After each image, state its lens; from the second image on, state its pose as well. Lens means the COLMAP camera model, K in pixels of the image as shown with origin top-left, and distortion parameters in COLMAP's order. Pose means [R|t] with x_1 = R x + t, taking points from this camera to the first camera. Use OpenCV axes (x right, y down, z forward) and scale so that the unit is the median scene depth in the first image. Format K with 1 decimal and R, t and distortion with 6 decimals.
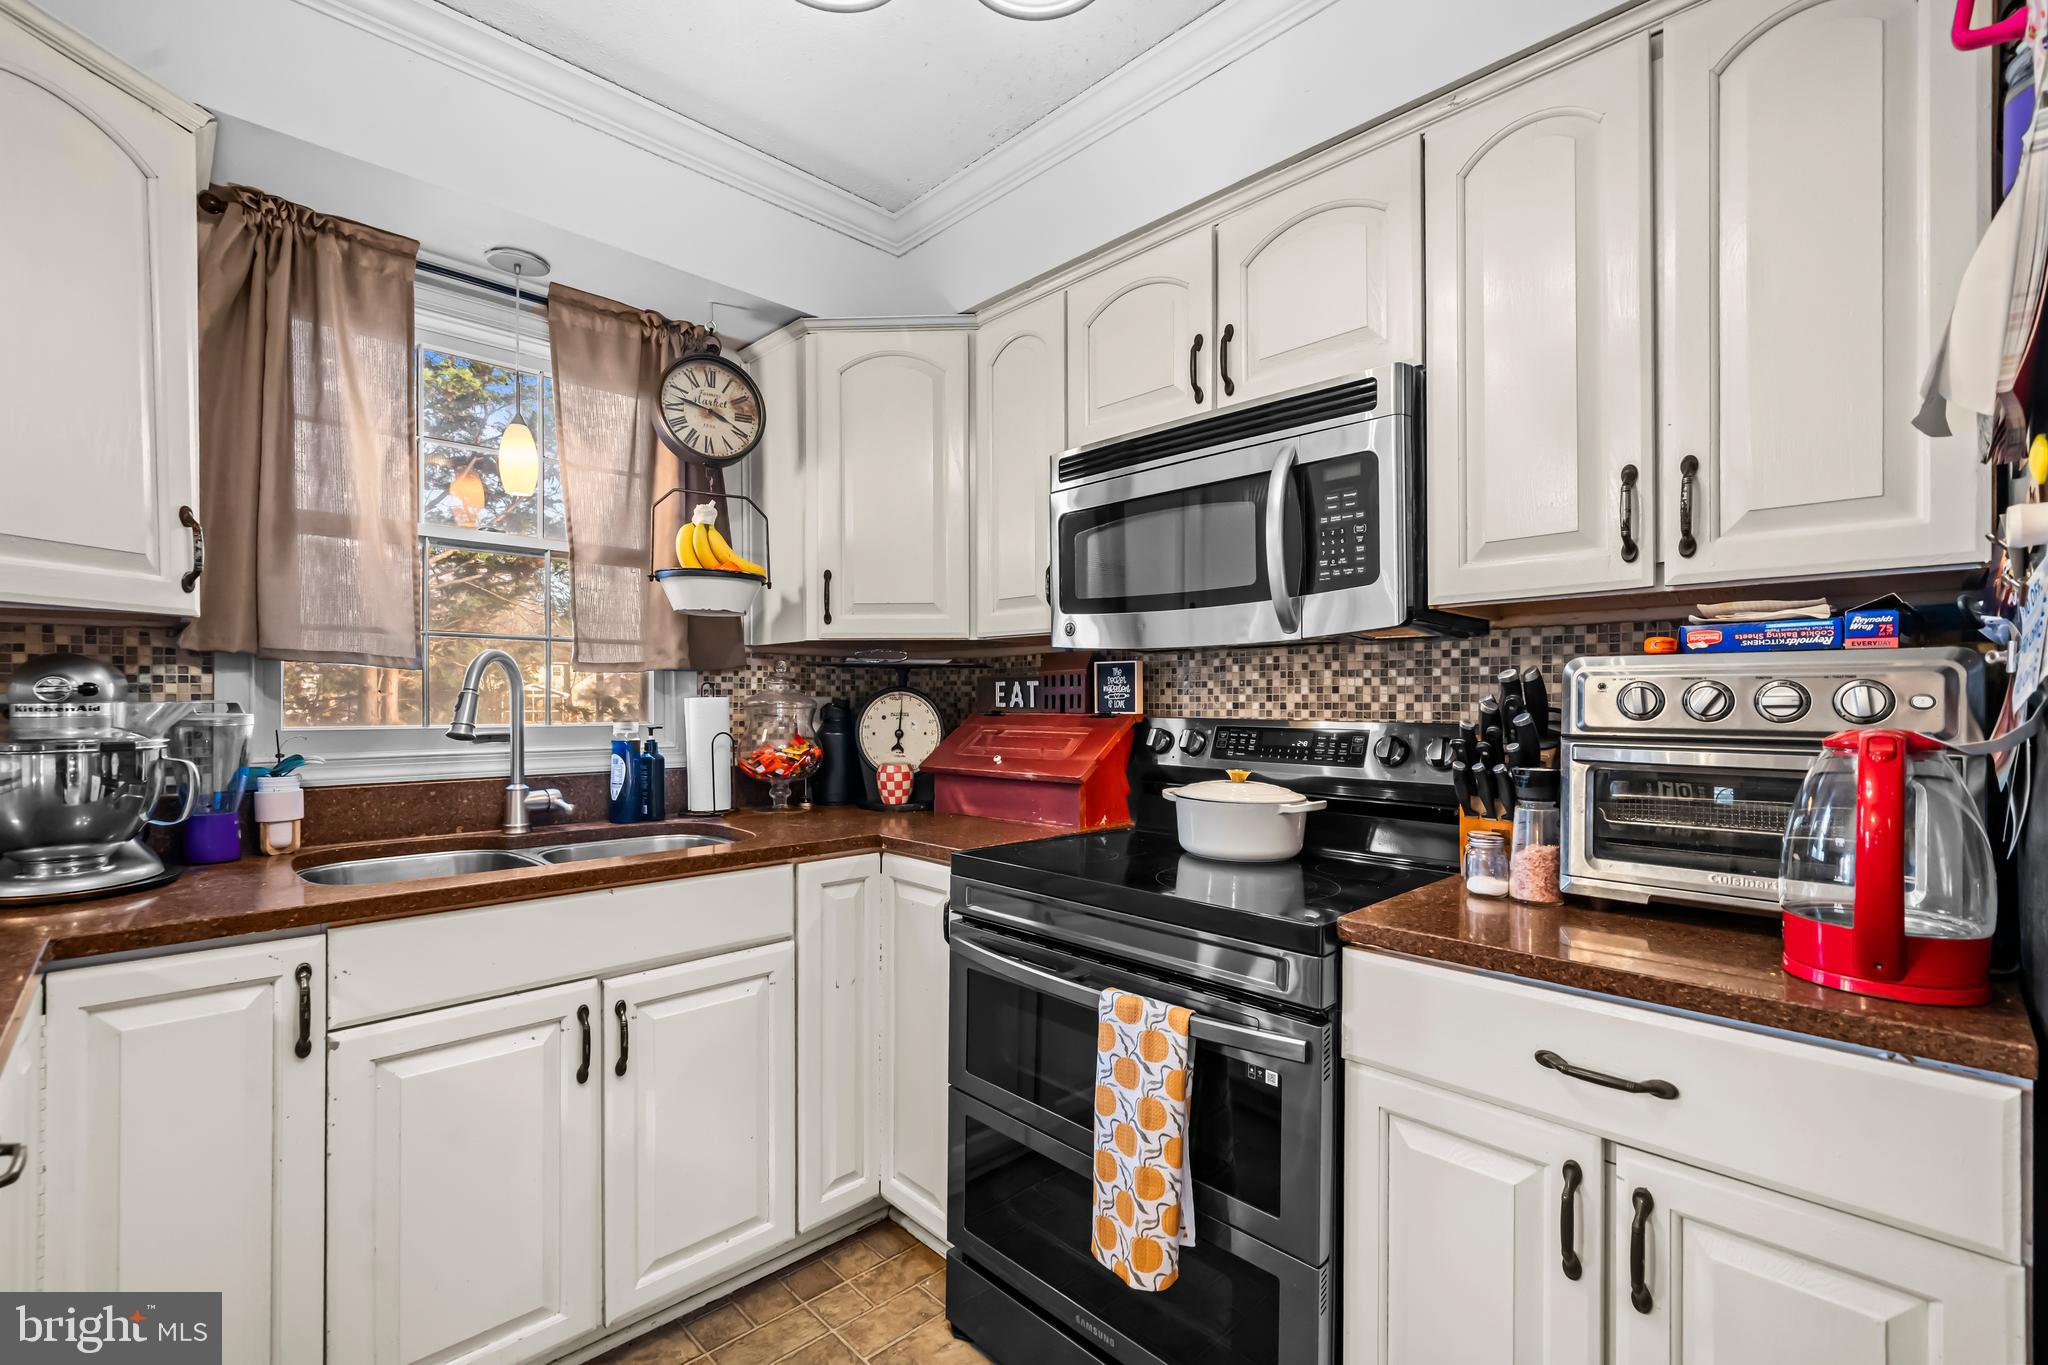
lens RADIAL K [[881.8, 0, 1019.6], [0, 881.8, 702.2], [0, 0, 1]] dist [0.000882, -0.000069]
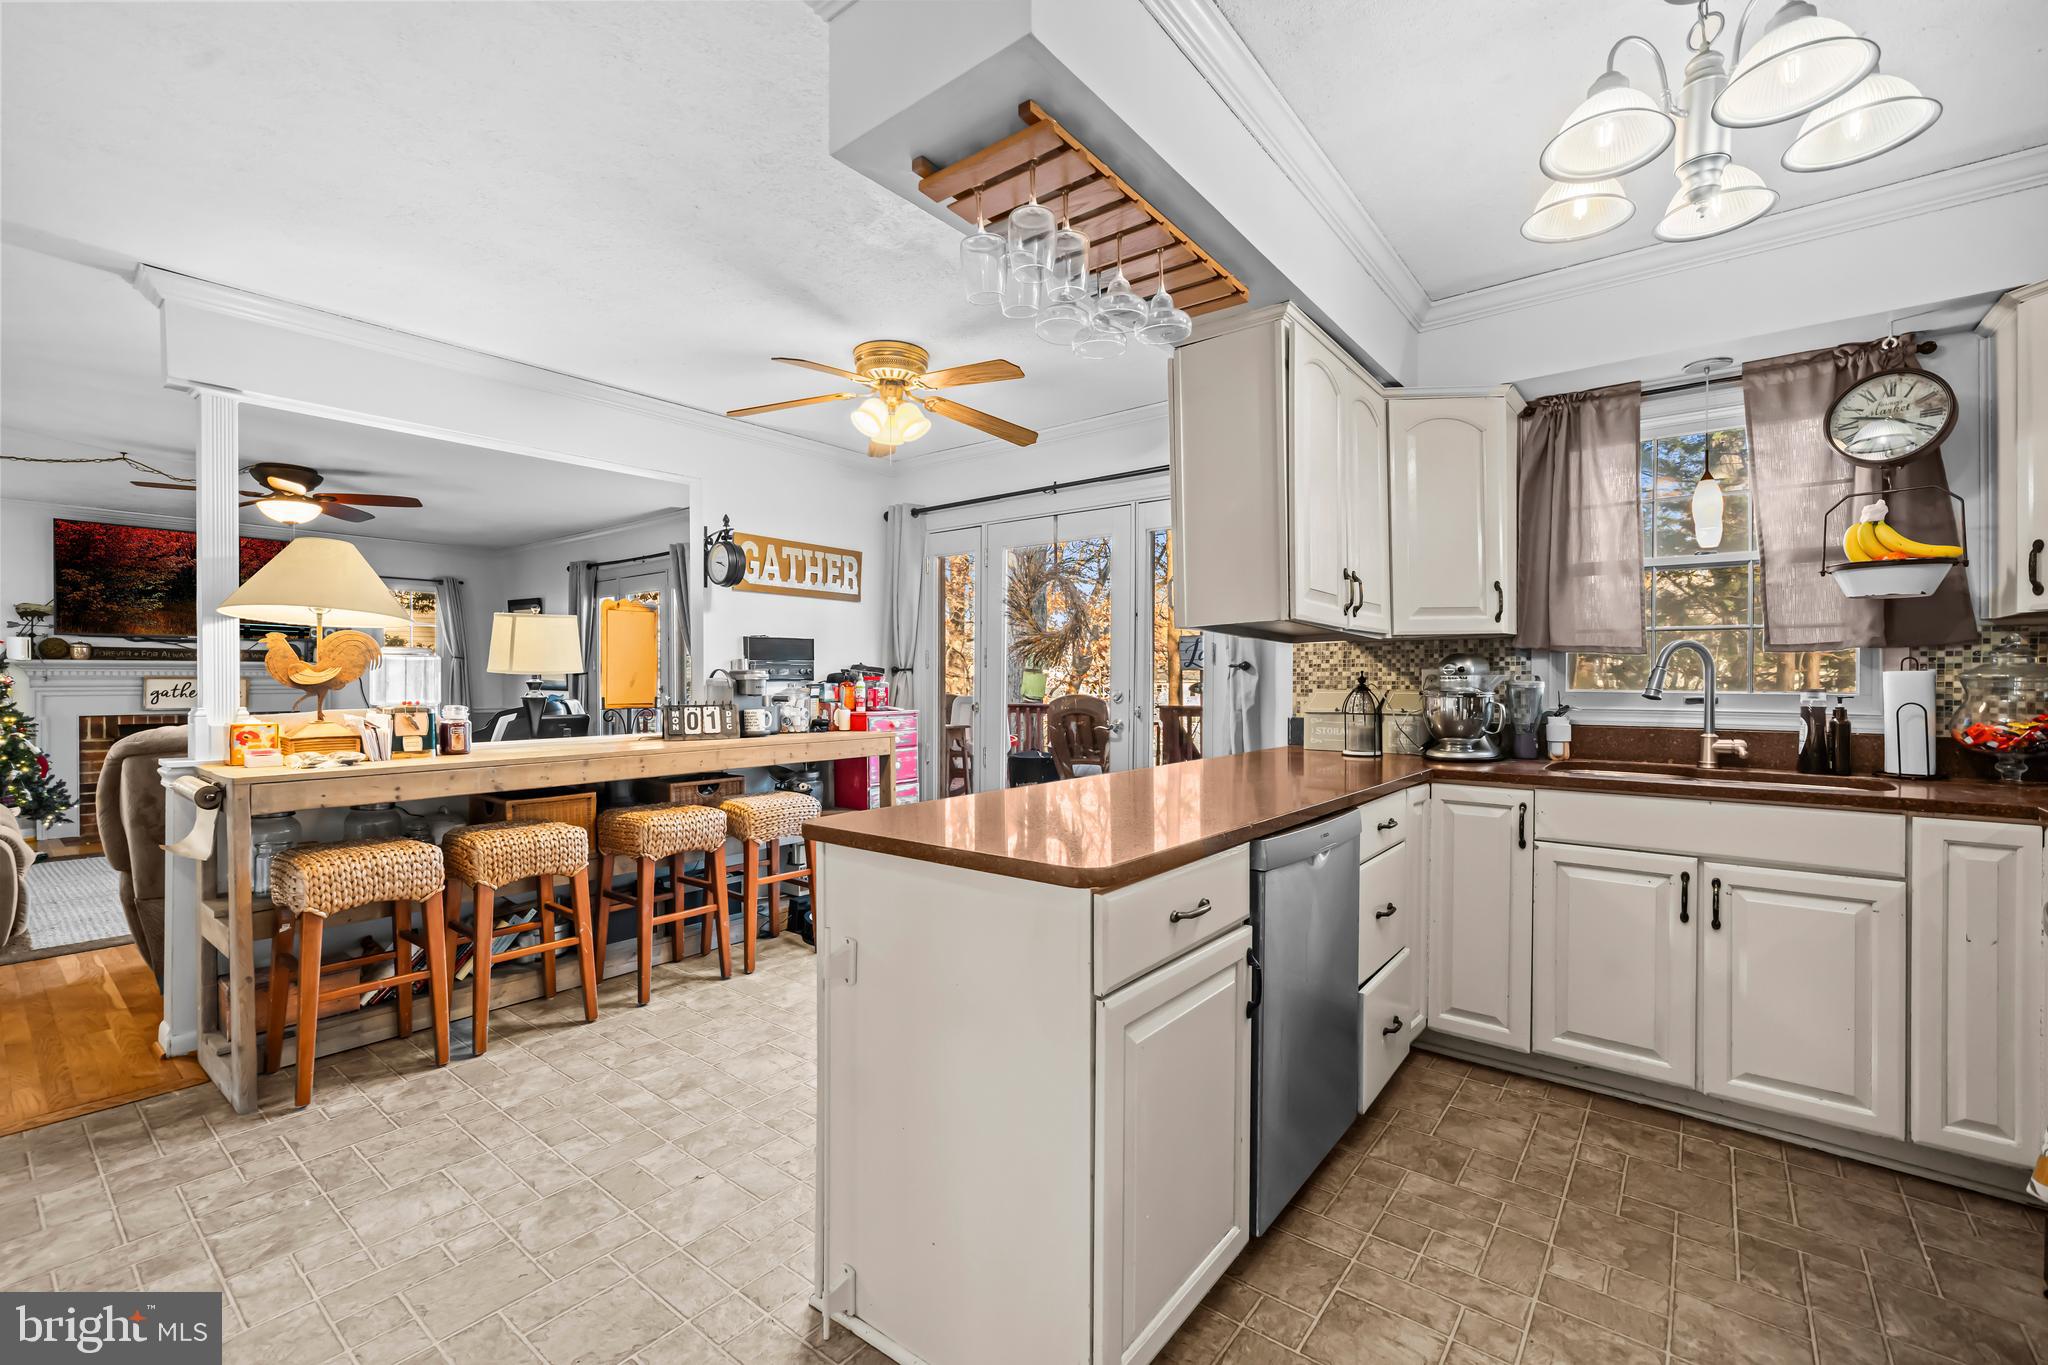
lens RADIAL K [[881.8, 0, 1007.2], [0, 881.8, 682.1], [0, 0, 1]] dist [0.000882, -0.000069]
pose [[0.117381, 0.006110, -0.993068, 0.773344], [-0.002321, 0.999980, 0.005878, 0.005555], [0.993084, 0.001615, 0.117392, -0.307759]]
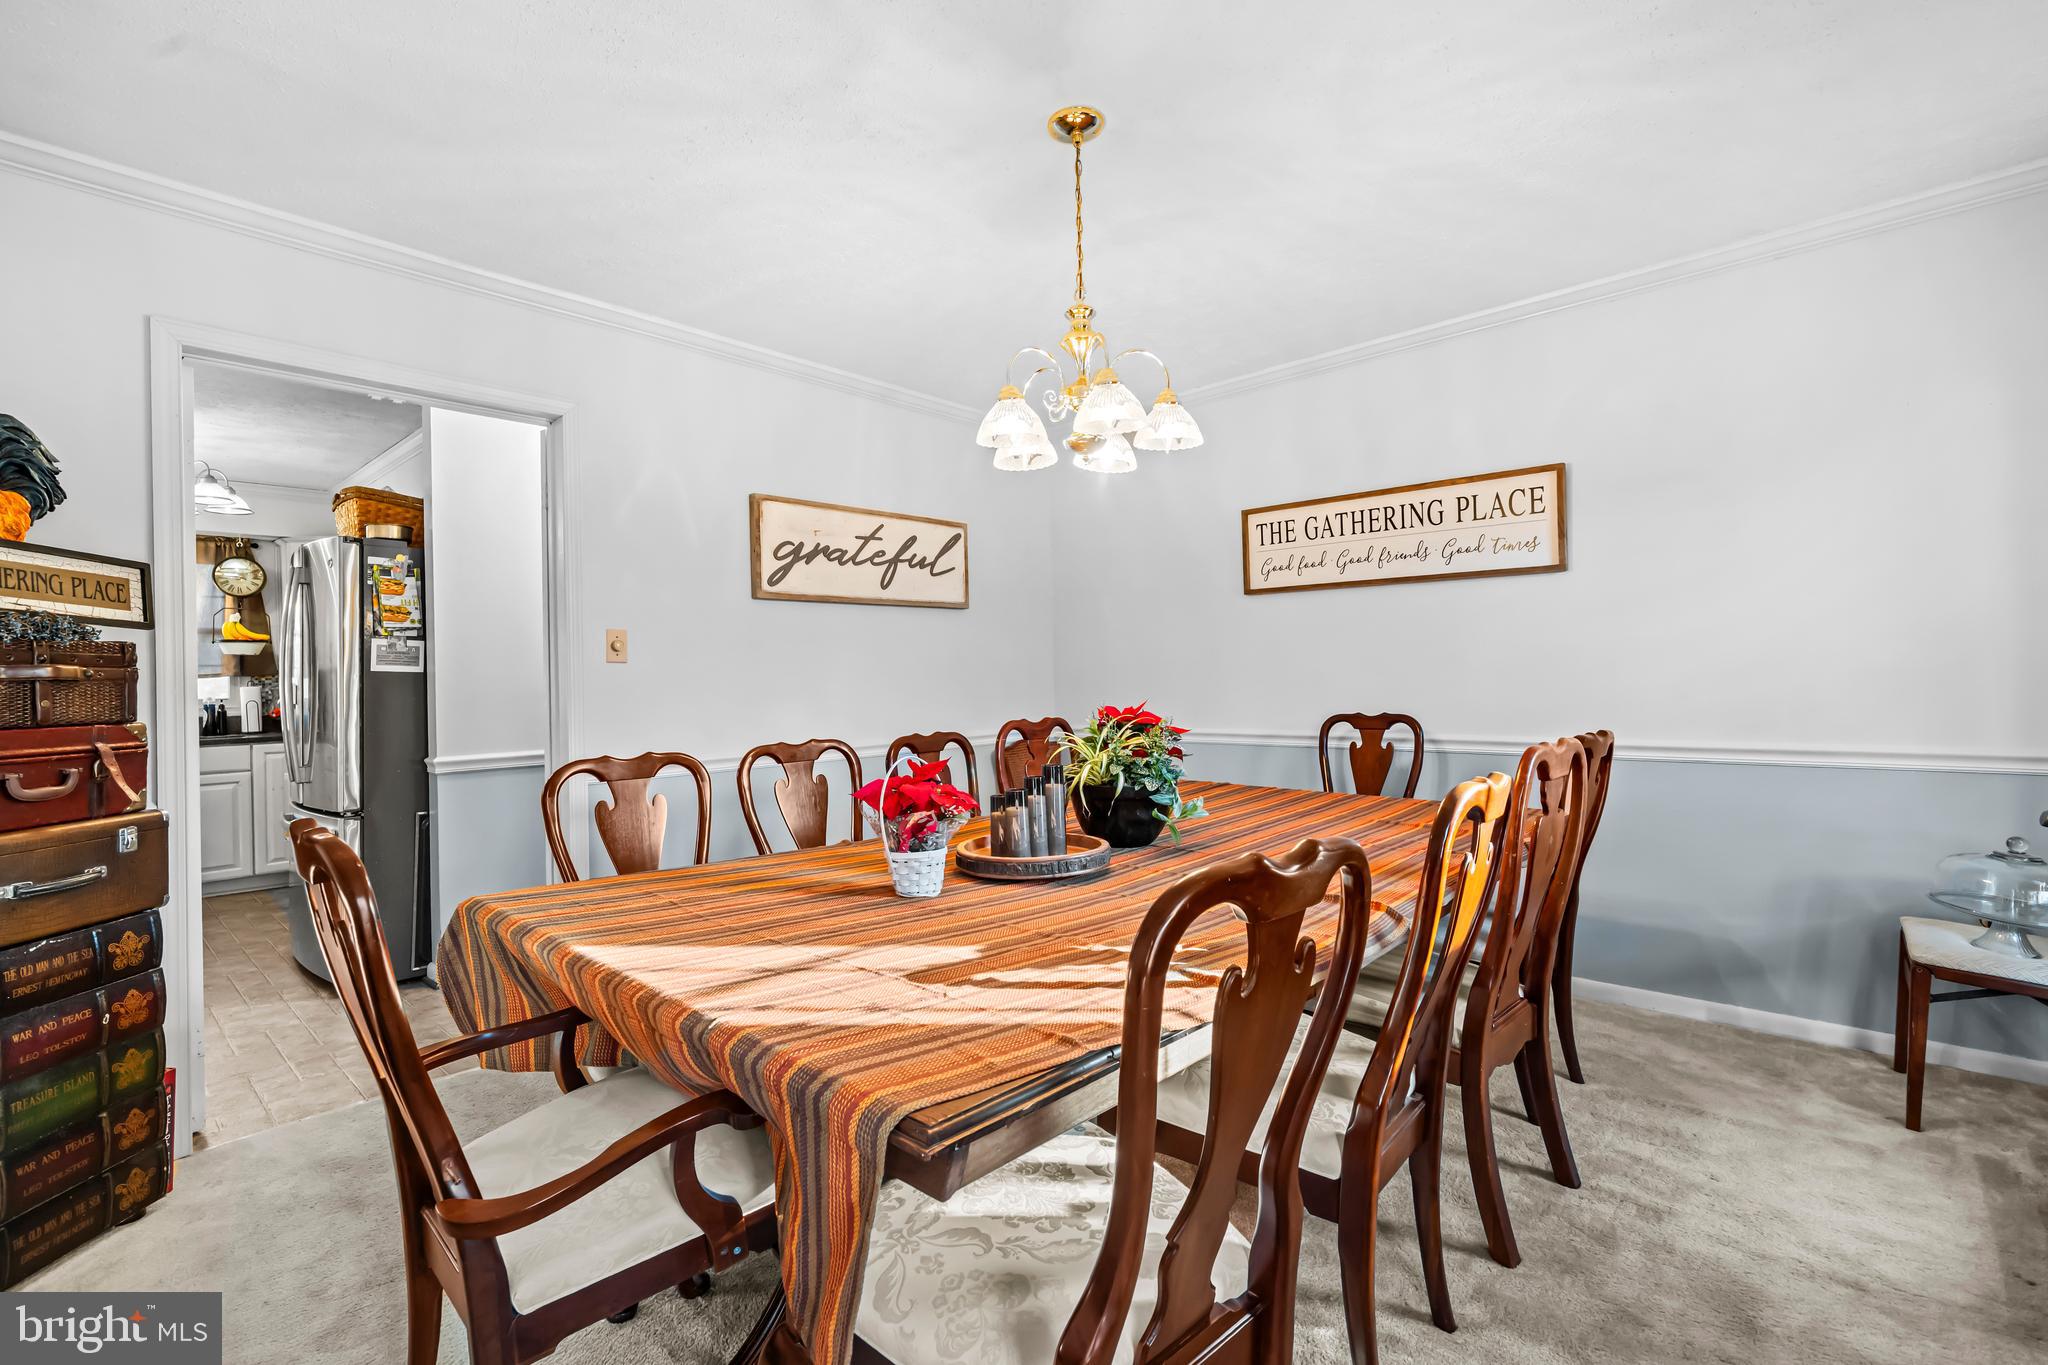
lens RADIAL K [[881.8, 0, 1011.2], [0, 881.8, 684.6], [0, 0, 1]] dist [0.000882, -0.000069]
pose [[0.998684, -0.015389, 0.048925, 2.146917], [0.015378, 0.999882, 0.000615, 0.024112], [-0.048928, 0.000138, 0.998802, -2.051682]]
